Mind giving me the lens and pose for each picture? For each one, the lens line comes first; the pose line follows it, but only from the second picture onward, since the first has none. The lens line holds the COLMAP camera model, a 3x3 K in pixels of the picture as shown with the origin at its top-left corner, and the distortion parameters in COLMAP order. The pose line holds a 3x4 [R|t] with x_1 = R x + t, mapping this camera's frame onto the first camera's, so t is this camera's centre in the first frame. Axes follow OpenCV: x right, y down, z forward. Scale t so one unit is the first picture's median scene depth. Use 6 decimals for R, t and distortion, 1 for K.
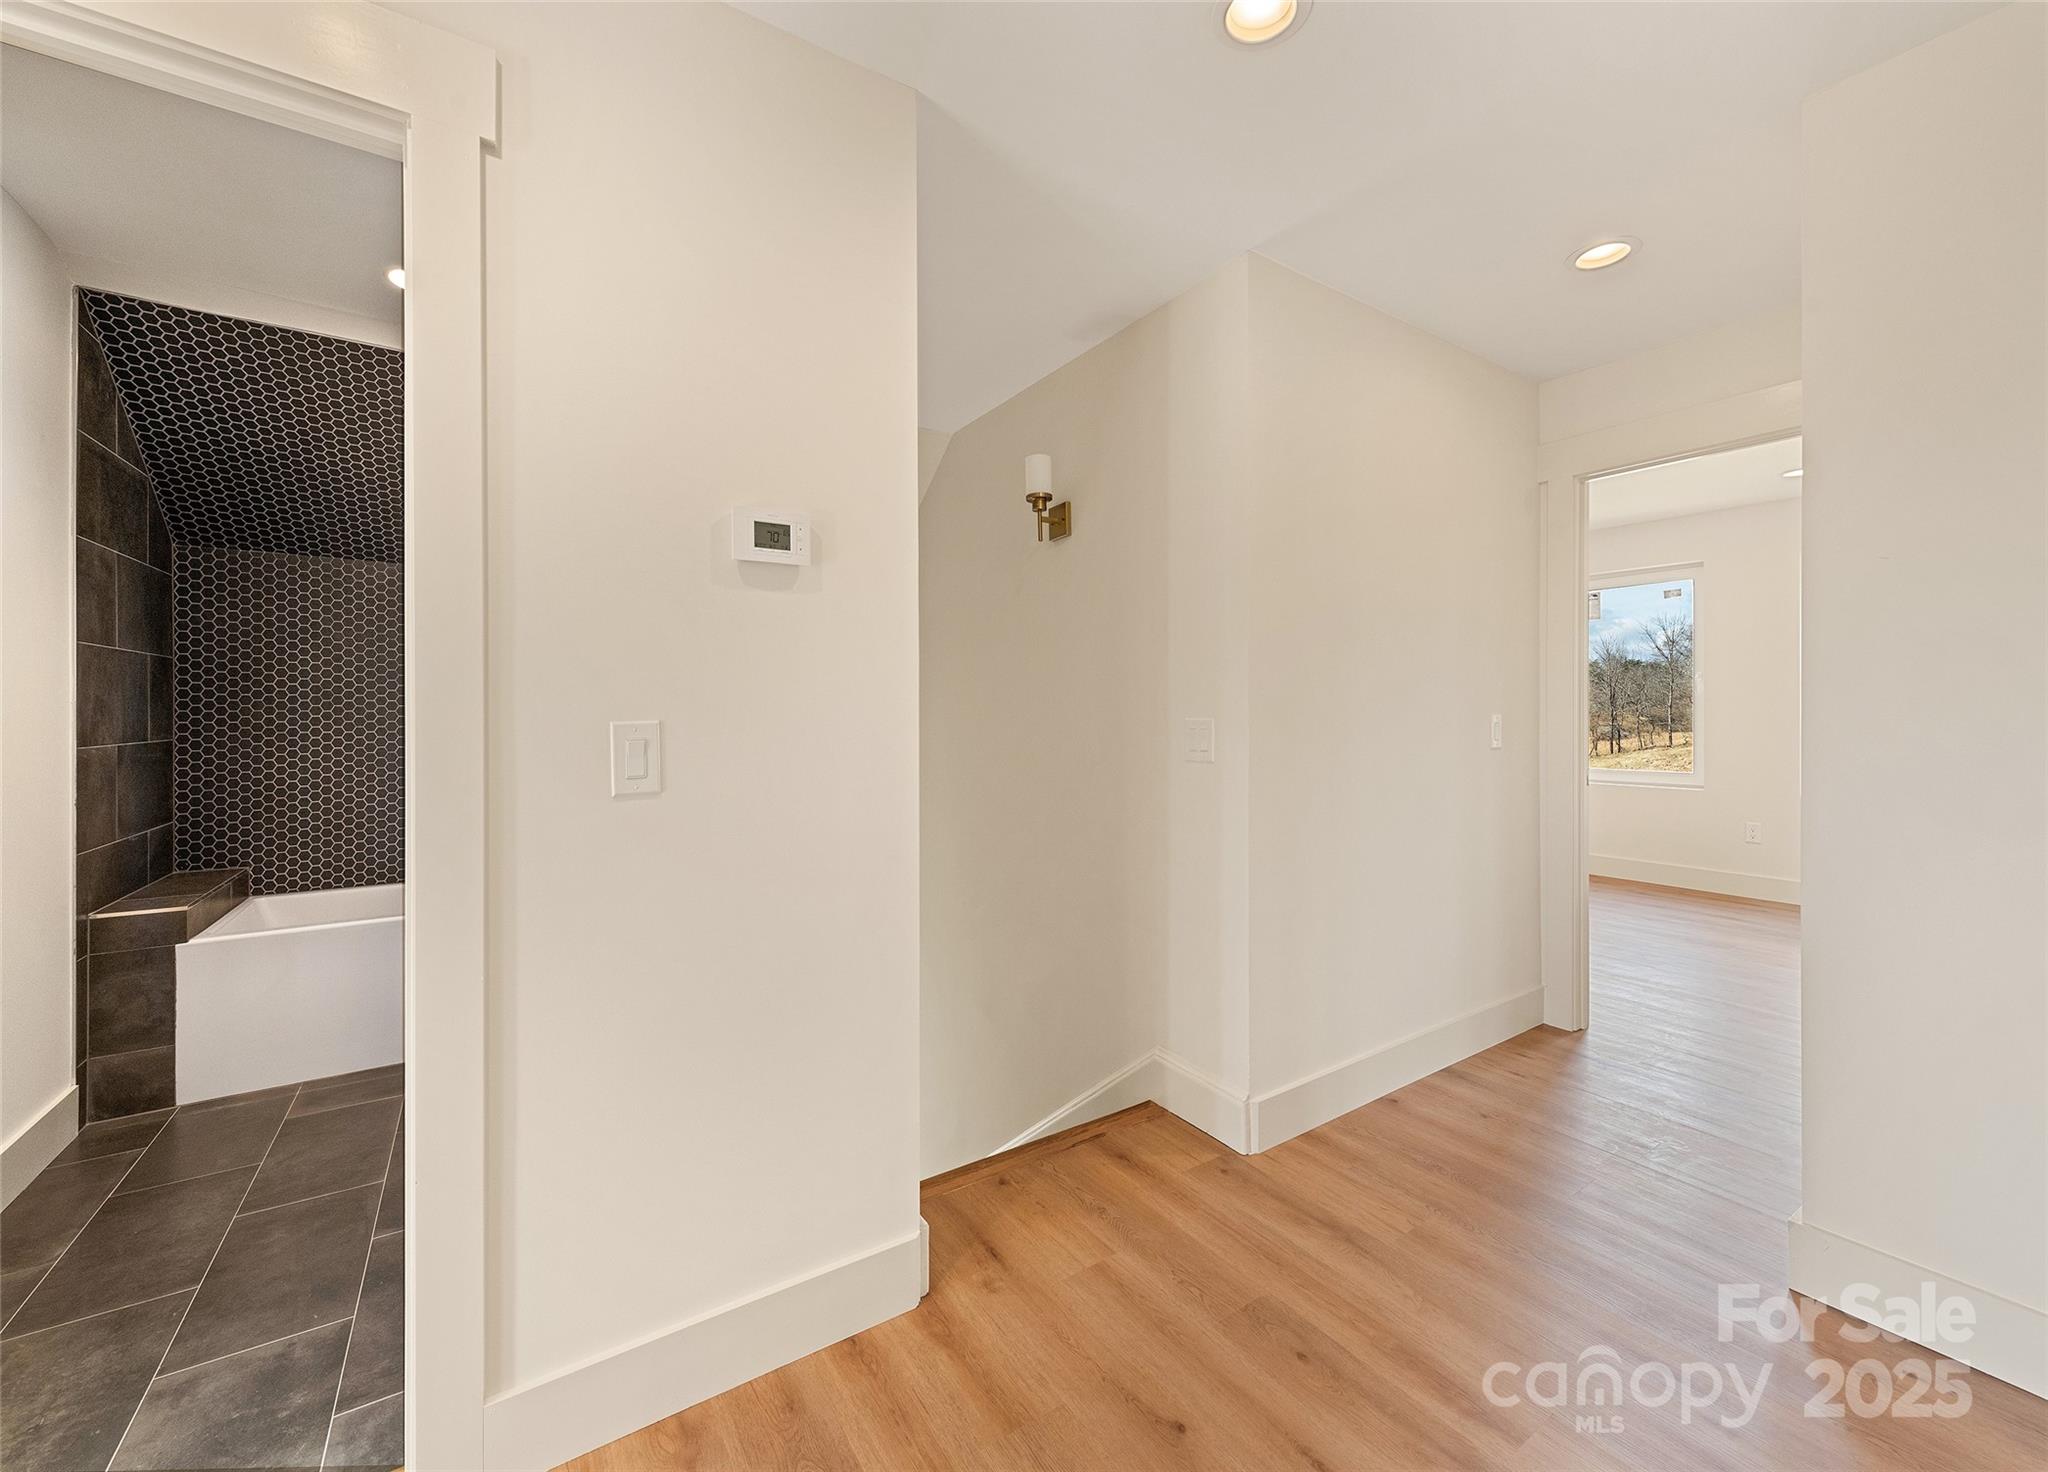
lens RADIAL K [[831.1, 0, 1020.5], [0, 831.1, 711.9], [0, 0, 1]] dist [-0.000986, -0.000013]
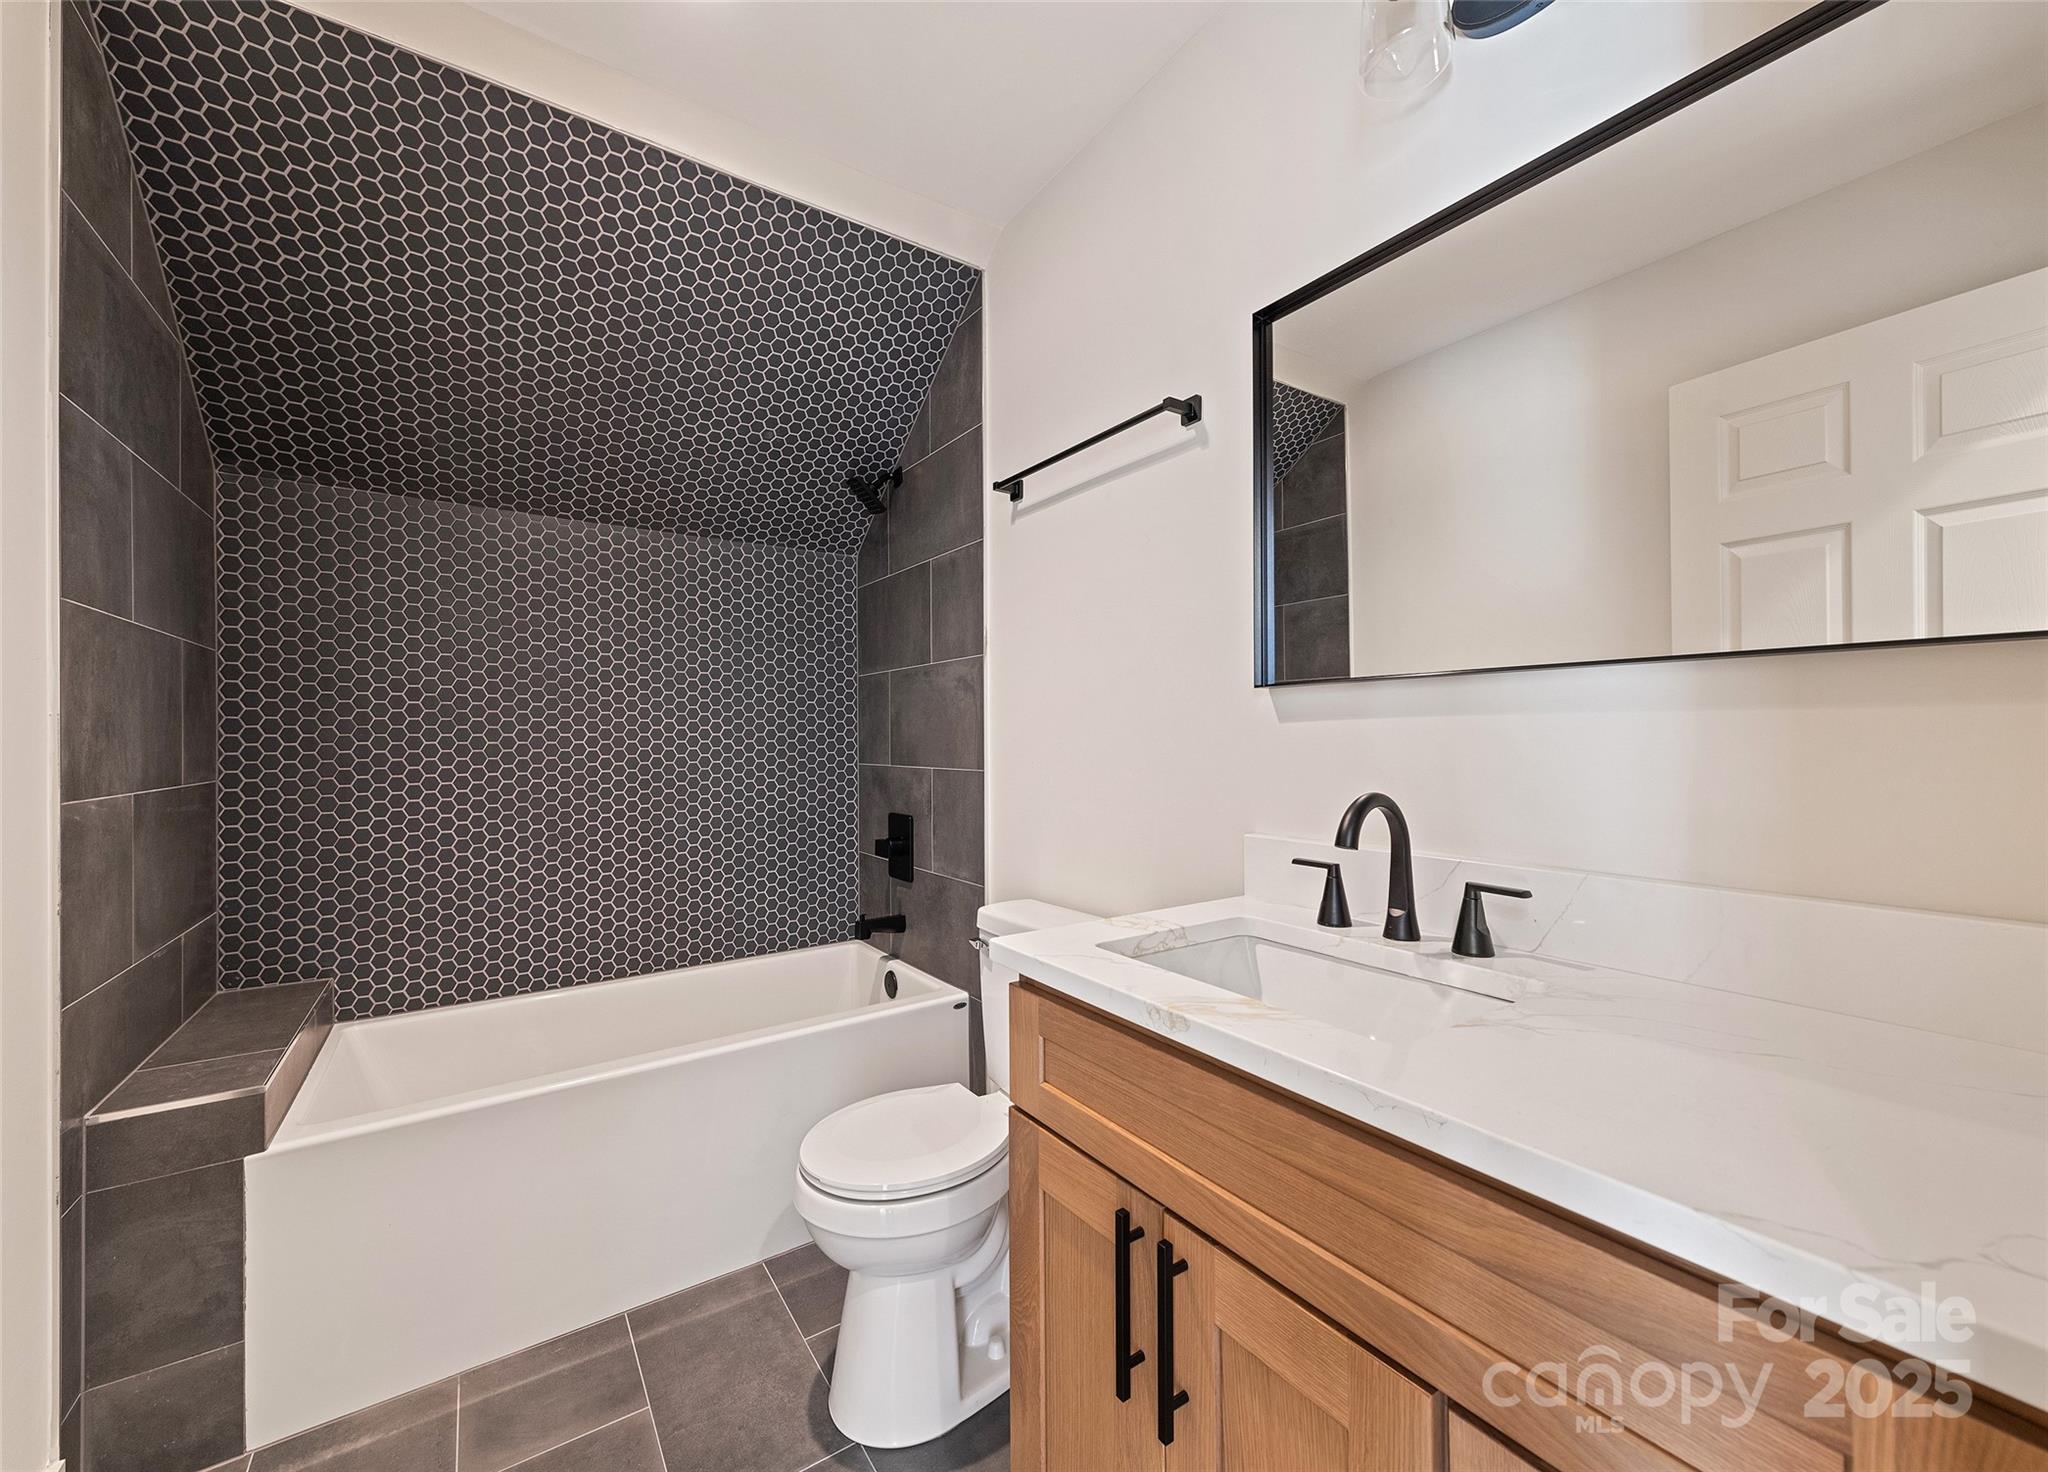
lens RADIAL K [[822.4, 0, 1024.0], [0, 822.4, 736.0], [0, 0, 1]] dist [0.000981, -0.000128]
pose [[0.999826, -0.005611, 0.017773, -0.407352], [0.005674, 0.999978, -0.003539, 0.004863], [-0.017753, 0.003640, 0.999836, 0.355284]]
